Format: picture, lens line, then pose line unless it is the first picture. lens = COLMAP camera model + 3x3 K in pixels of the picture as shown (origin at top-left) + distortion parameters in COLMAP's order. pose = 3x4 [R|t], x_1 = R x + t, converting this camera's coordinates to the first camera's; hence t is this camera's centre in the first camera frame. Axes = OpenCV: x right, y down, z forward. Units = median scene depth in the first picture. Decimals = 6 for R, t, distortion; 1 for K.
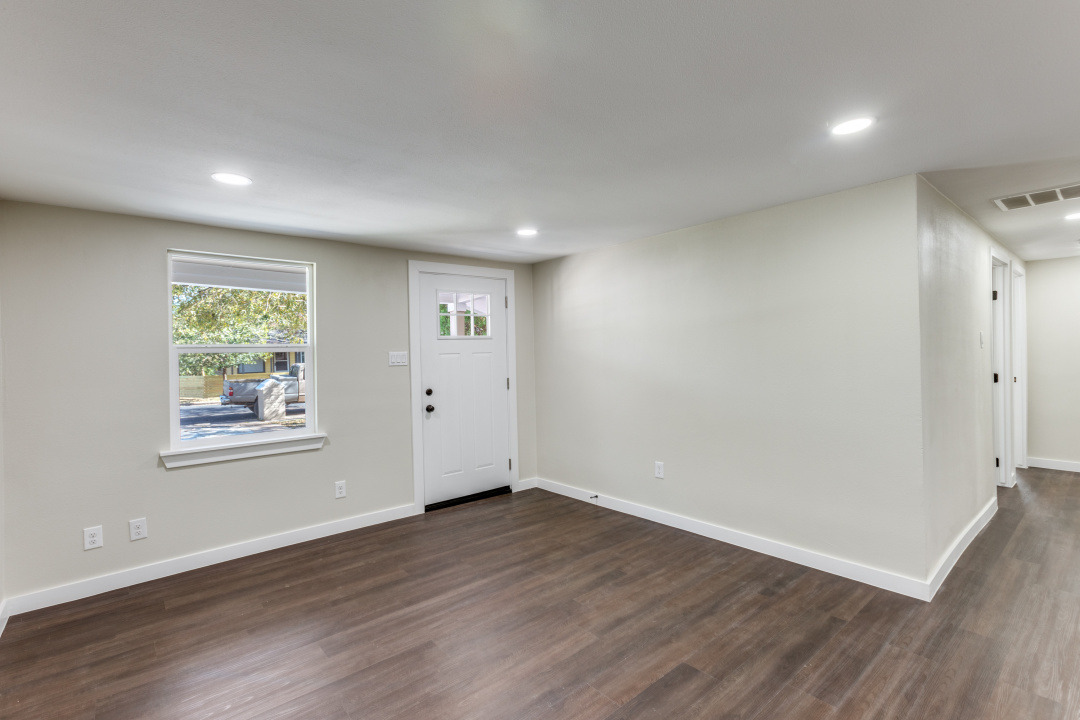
lens RADIAL K [[498.5, 0, 538.8], [0, 498.5, 356.9], [0, 0, 1]] dist [0.000185, 0.001101]
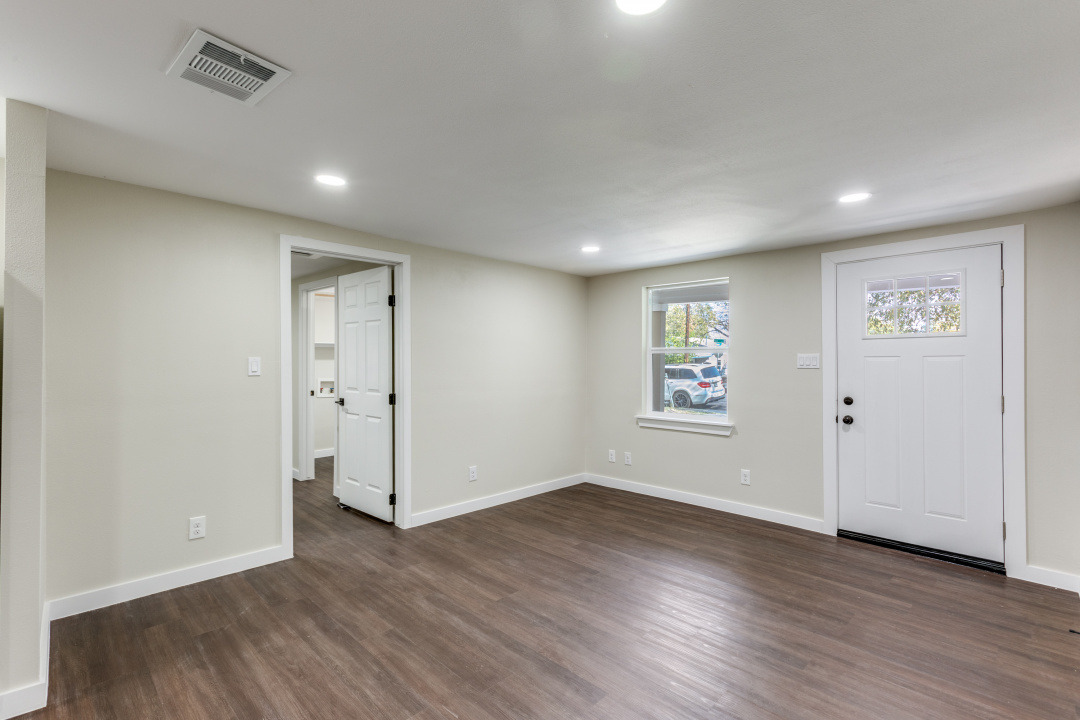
lens RADIAL K [[498.5, 0, 538.8], [0, 498.5, 356.9], [0, 0, 1]] dist [0.000185, 0.001101]
pose [[0.095113, 0.016380, -0.995332, 0.622253], [-0.011458, 0.999816, 0.015359, -0.012788], [0.995401, 0.009944, 0.095283, 0.409193]]
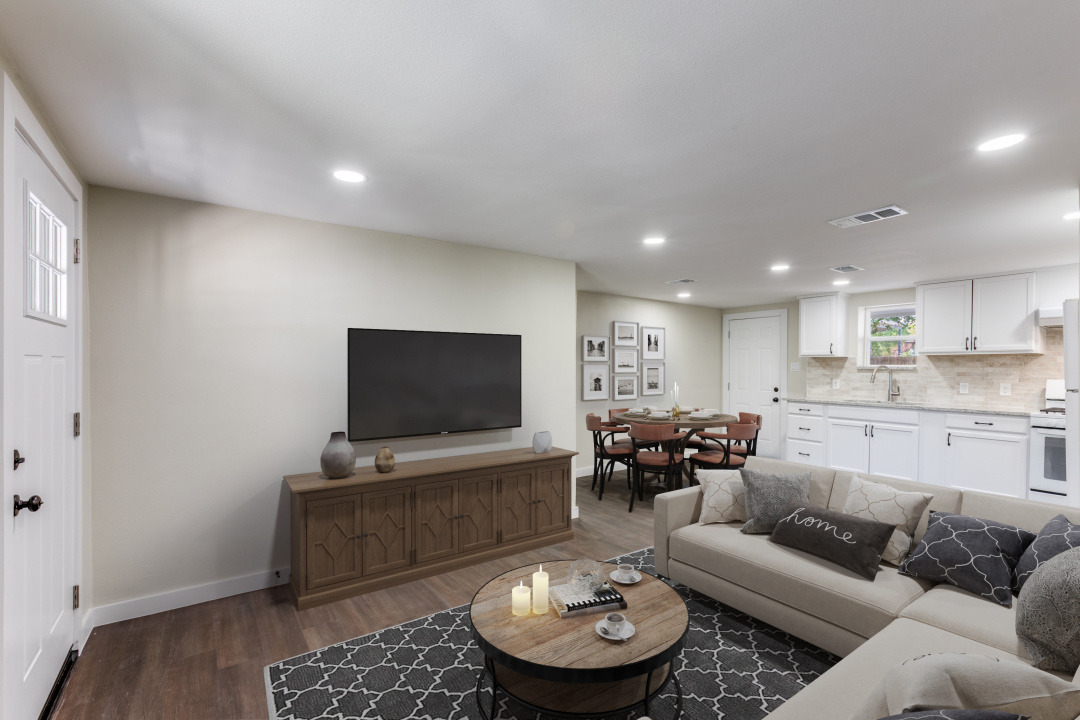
lens RADIAL K [[485.1, 0, 538.4], [0, 485.1, 370.6], [0, 0, 1]] dist [-0.000335, 0.000542]
pose [[0.089337, 0.018809, 0.995824, -0.568226], [0.003941, 0.999807, -0.019238, 0.016867], [-0.995994, 0.005643, 0.089246, 0.629964]]
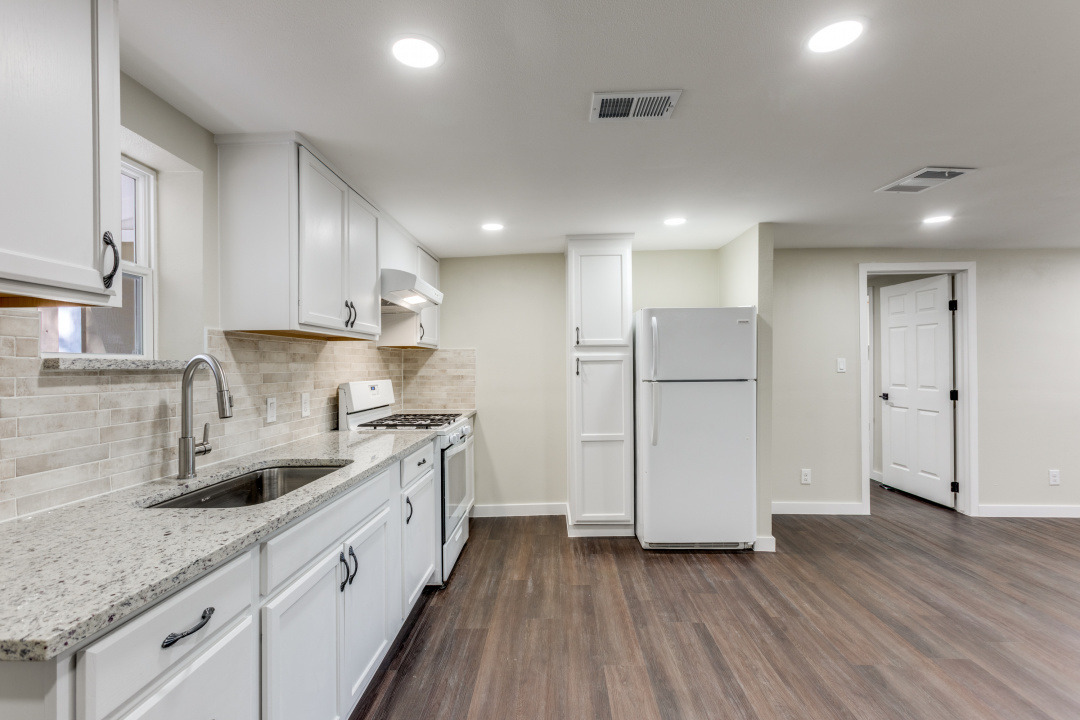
lens RADIAL K [[491.2, 0, 538.9], [0, 491.2, 362.4], [0, 0, 1]] dist [-0.000301, 0.001320]
pose [[-0.663030, 0.026341, -0.748129, 0.997153], [0.016484, 0.999652, 0.020589, -0.018572], [0.748411, 0.001319, -0.663234, 0.251526]]
